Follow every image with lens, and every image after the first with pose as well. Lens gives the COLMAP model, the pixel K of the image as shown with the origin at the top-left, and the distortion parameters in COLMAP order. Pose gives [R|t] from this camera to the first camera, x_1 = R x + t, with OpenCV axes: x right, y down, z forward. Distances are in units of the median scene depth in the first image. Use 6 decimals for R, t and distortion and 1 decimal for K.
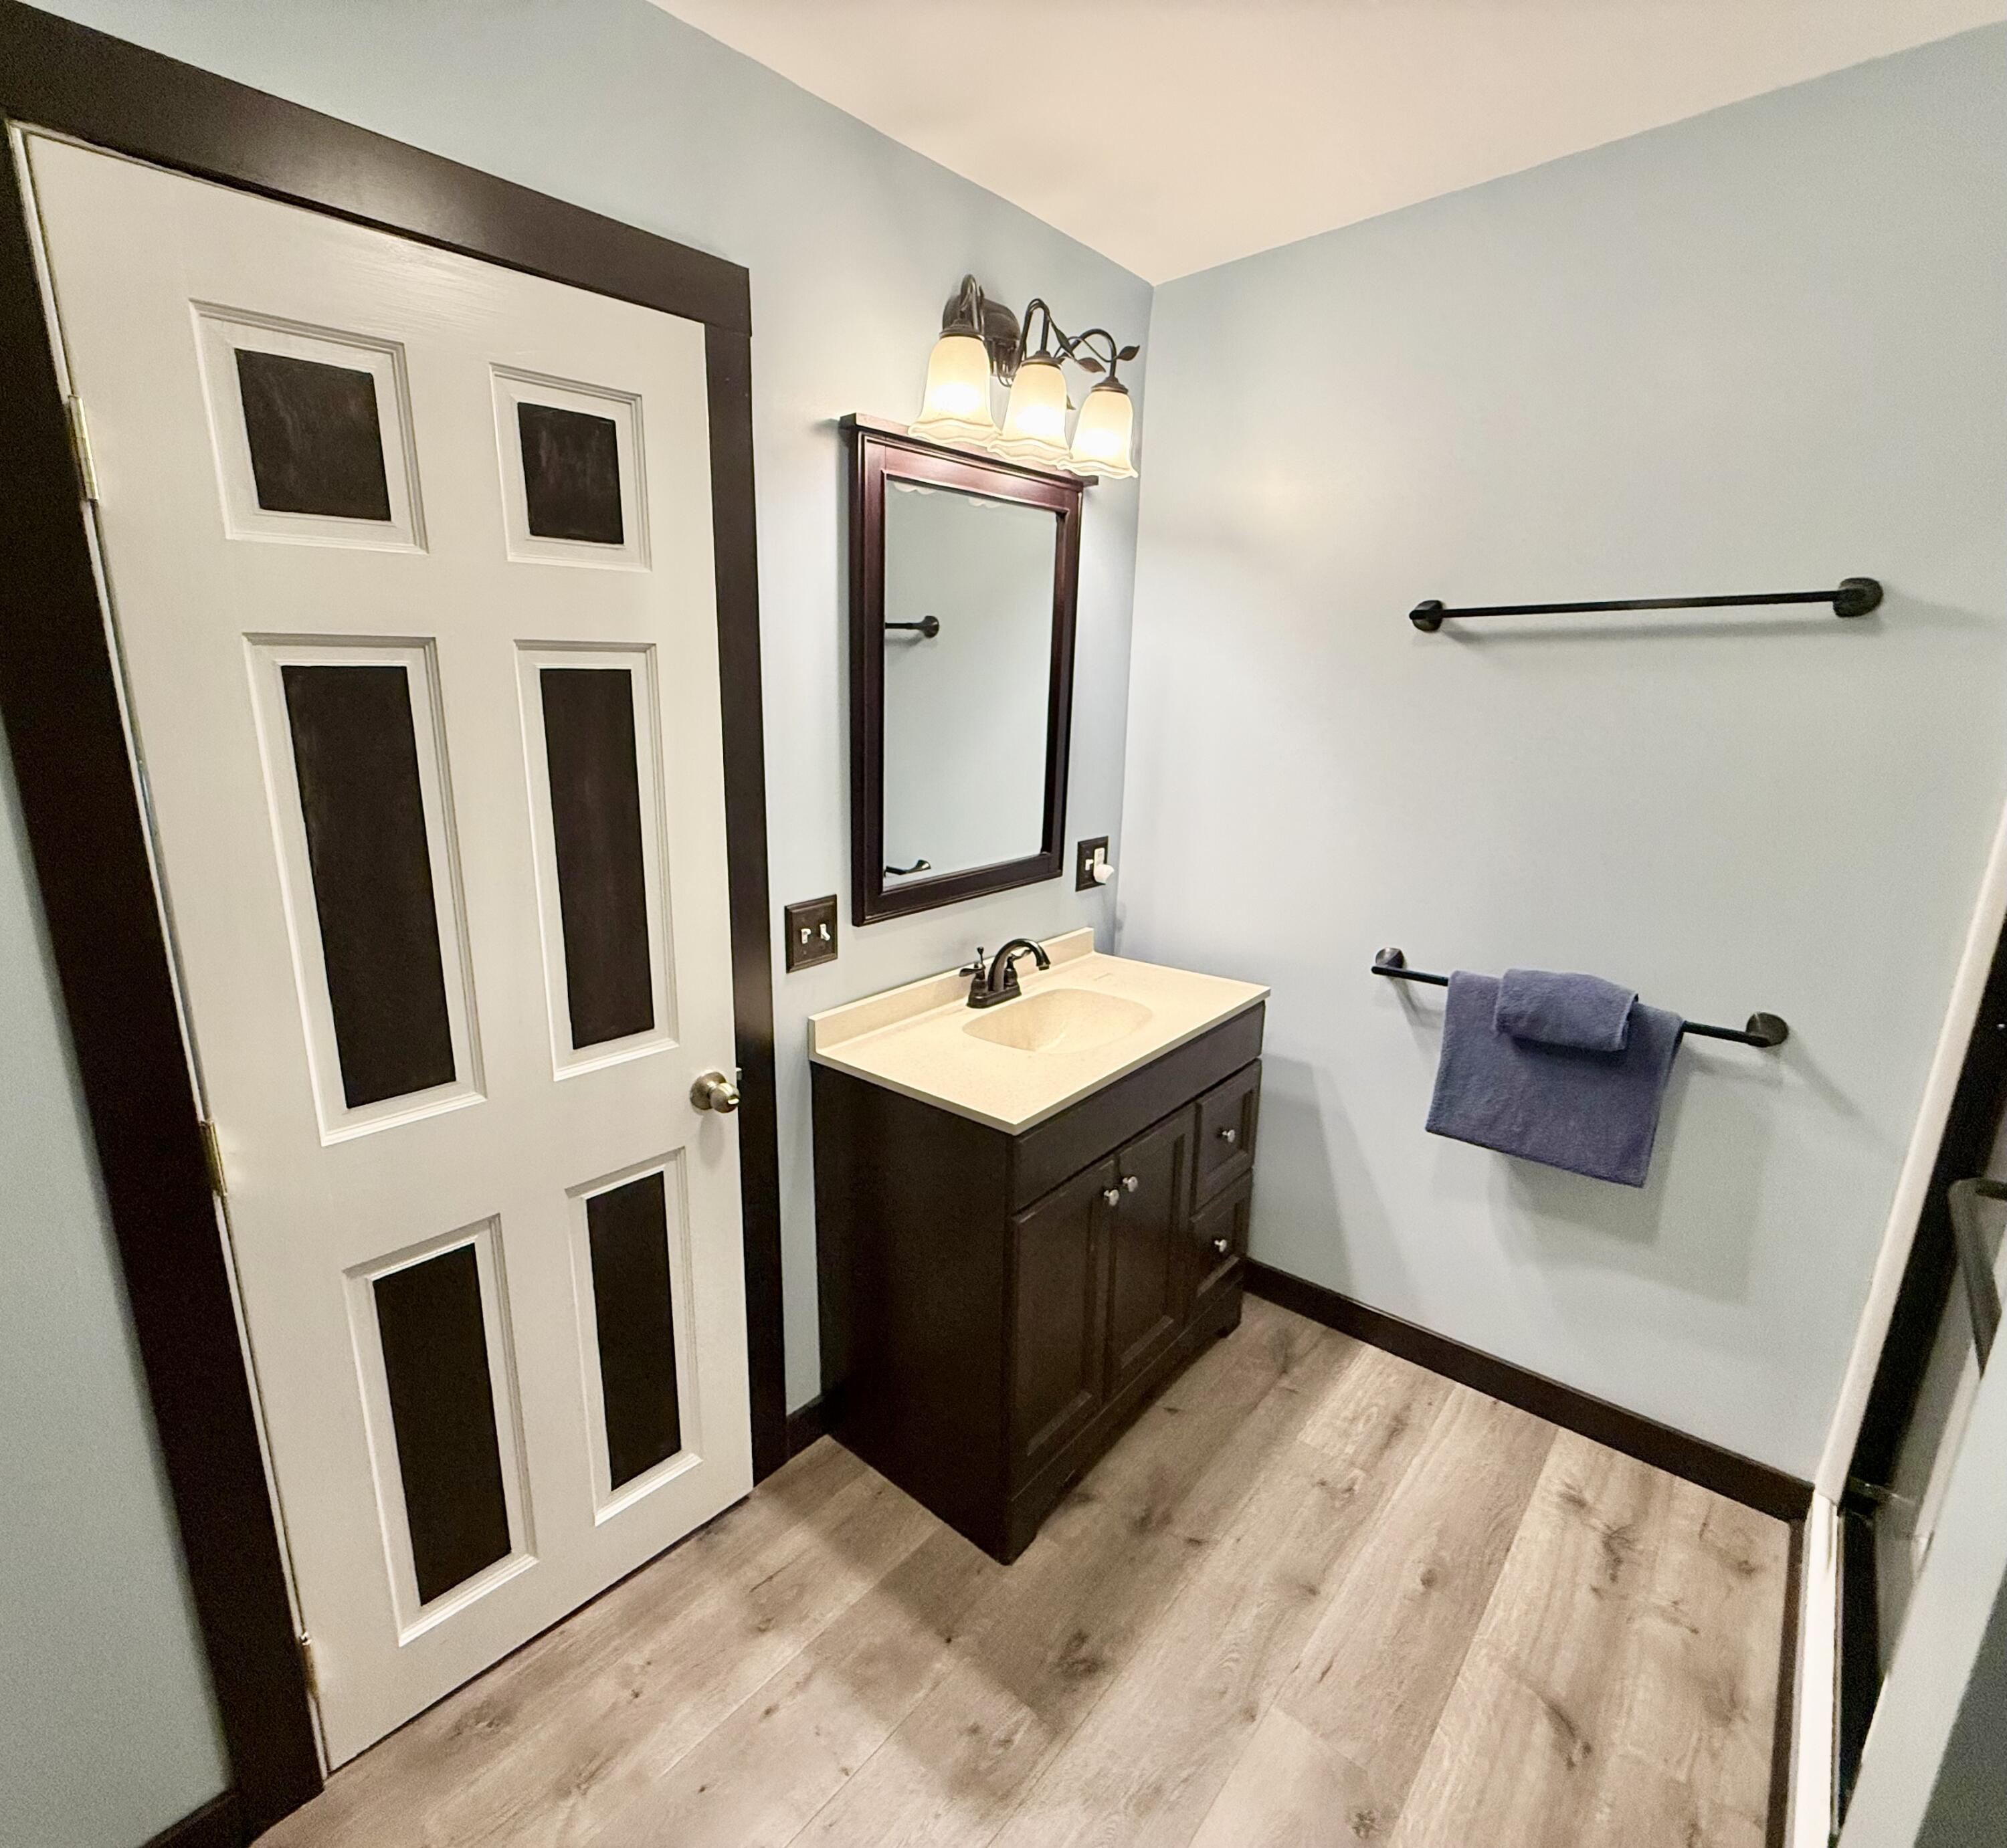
lens RADIAL K [[981.8, 0, 948.8], [0, 981.8, 931.2], [0, 0, 1]] dist [-0.001149, -0.000966]
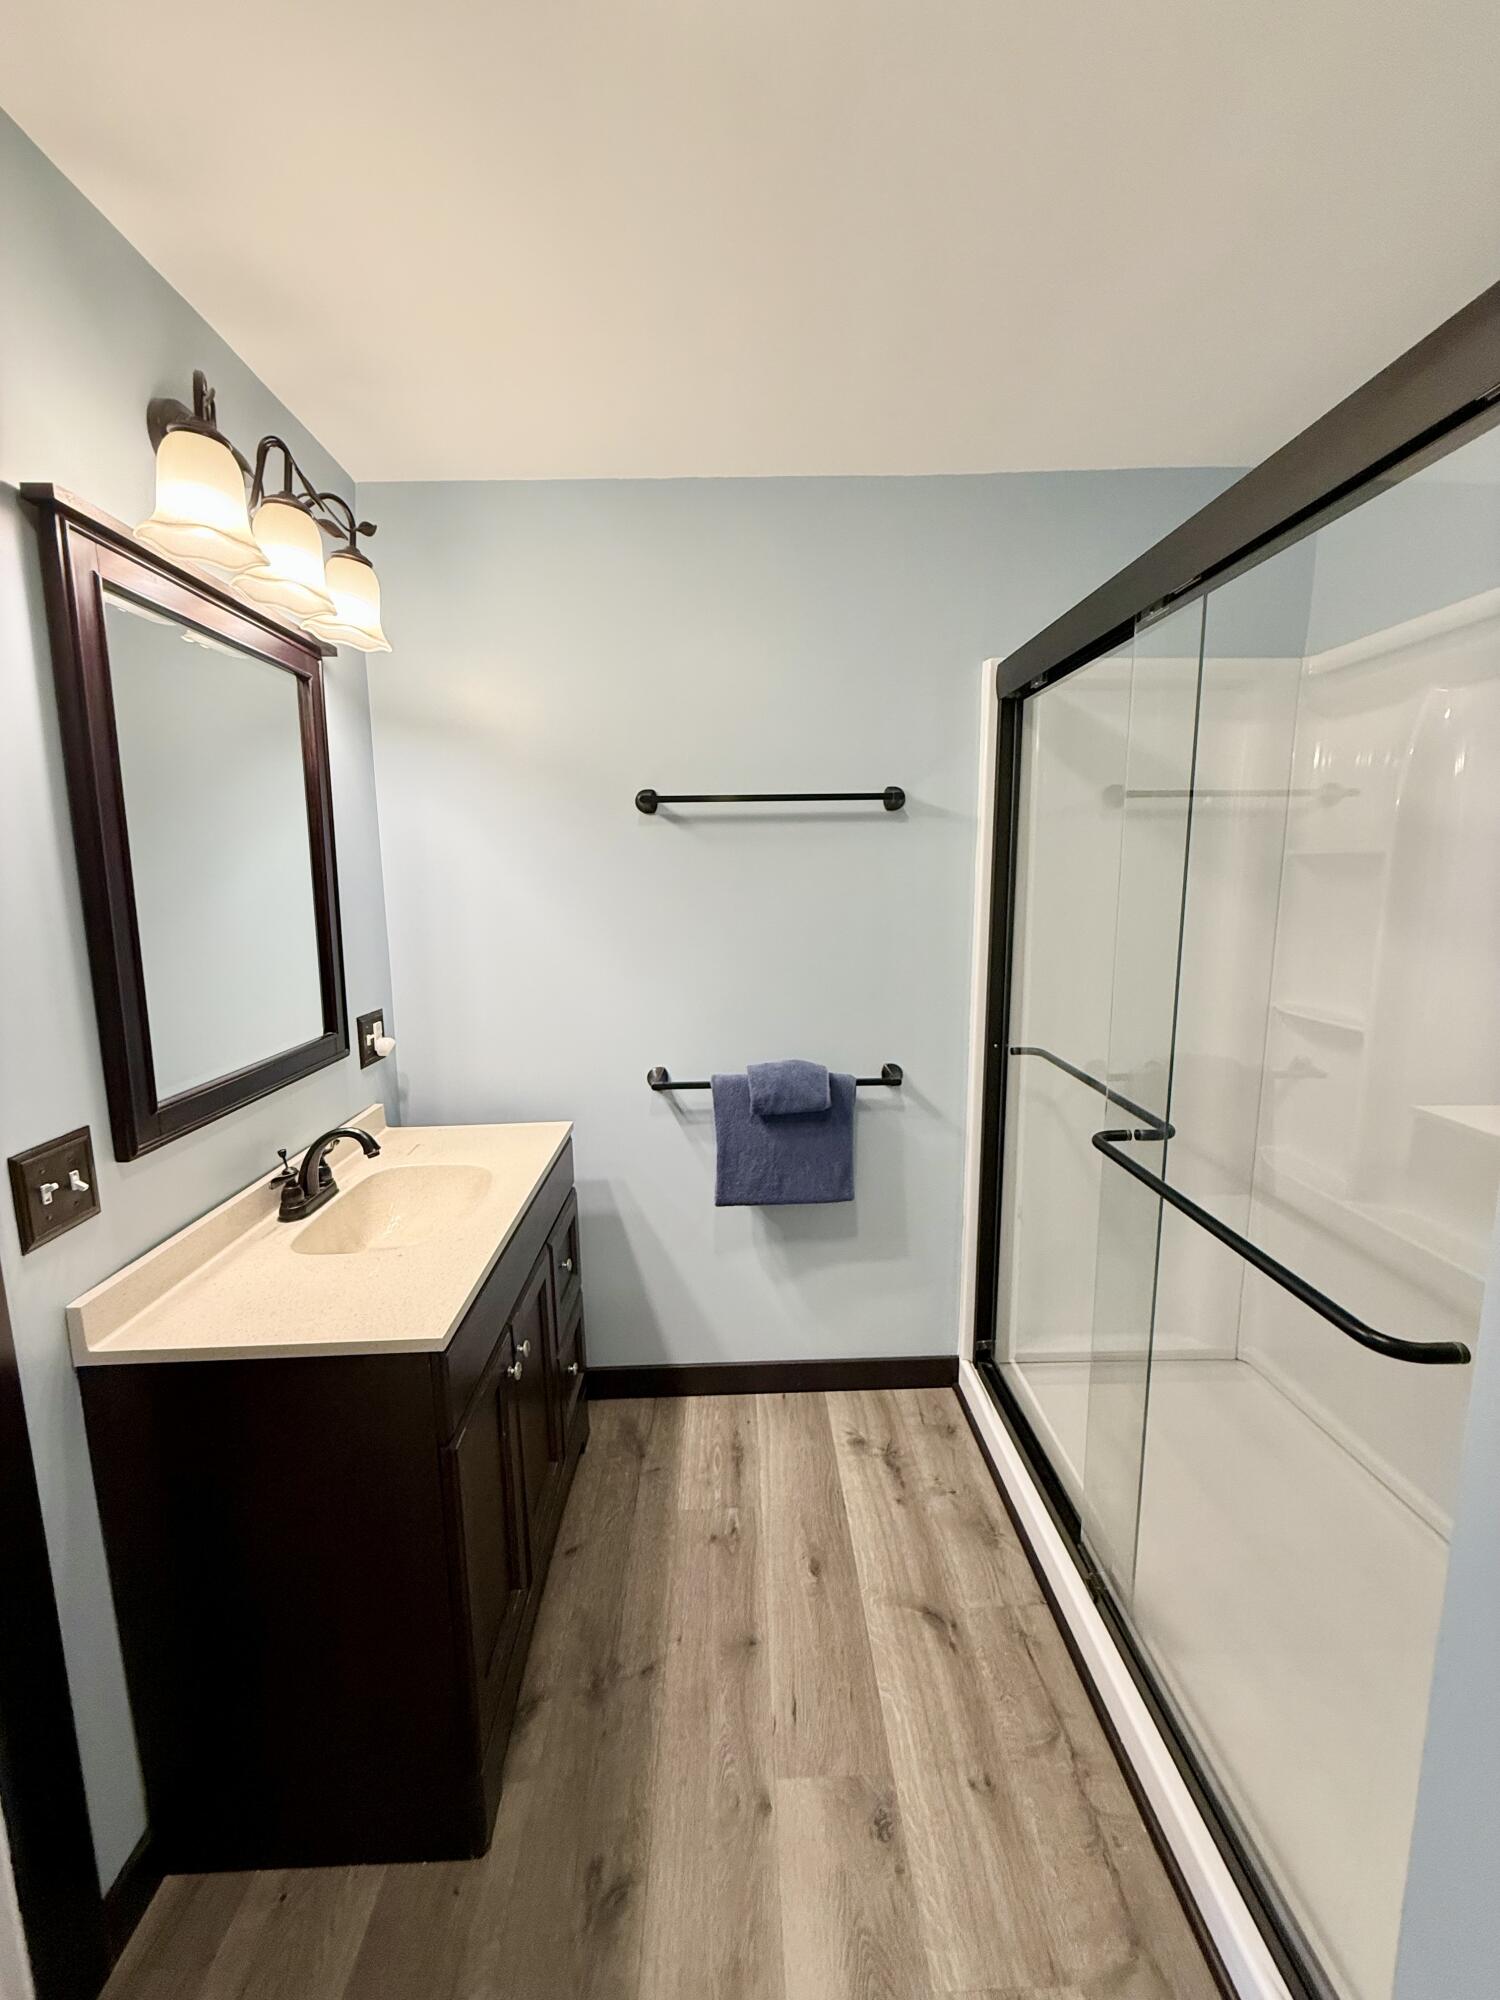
lens RADIAL K [[782.3, 0, 750.0], [0, 782.3, 1000.0], [0, 0, 1]] dist [-0.001004, 0.000645]
pose [[0.724390, -0.119482, 0.678958, -0.132272], [0.184456, 0.982550, -0.023891, -0.022909], [-0.664255, 0.142544, 0.733789, 0.216489]]
